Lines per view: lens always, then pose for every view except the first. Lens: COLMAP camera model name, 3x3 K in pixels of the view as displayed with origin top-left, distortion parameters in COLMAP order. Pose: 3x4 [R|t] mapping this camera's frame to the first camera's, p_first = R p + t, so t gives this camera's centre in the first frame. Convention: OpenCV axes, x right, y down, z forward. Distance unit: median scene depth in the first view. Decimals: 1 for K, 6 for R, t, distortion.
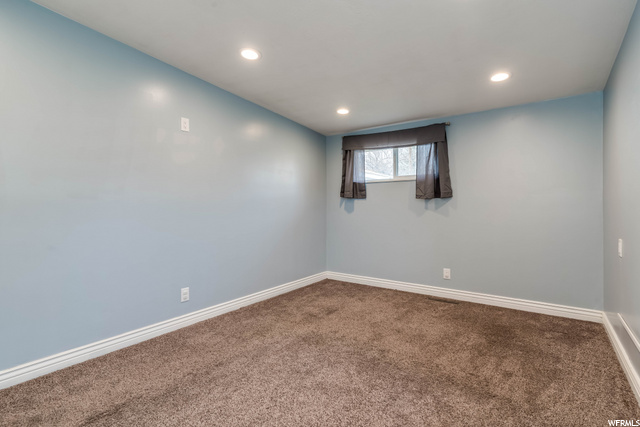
lens RADIAL K [[305.9, 0, 307.1], [0, 305.9, 203.7], [0, 0, 1]] dist [-0.004273, -0.001487]
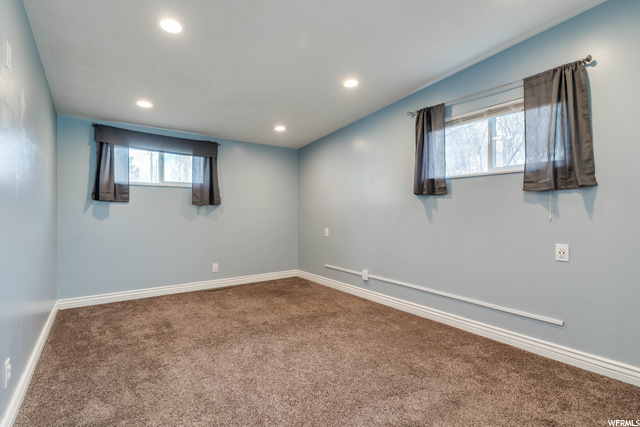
lens RADIAL K [[305.9, 0, 318.6], [0, 305.9, 213.6], [0, 0, 1]] dist [-0.004273, -0.001487]
pose [[0.308172, 0.001057, 0.951330, -0.577100], [-0.010870, 0.999938, 0.002410, 0.008359], [-0.951269, -0.011083, 0.308164, 0.249551]]
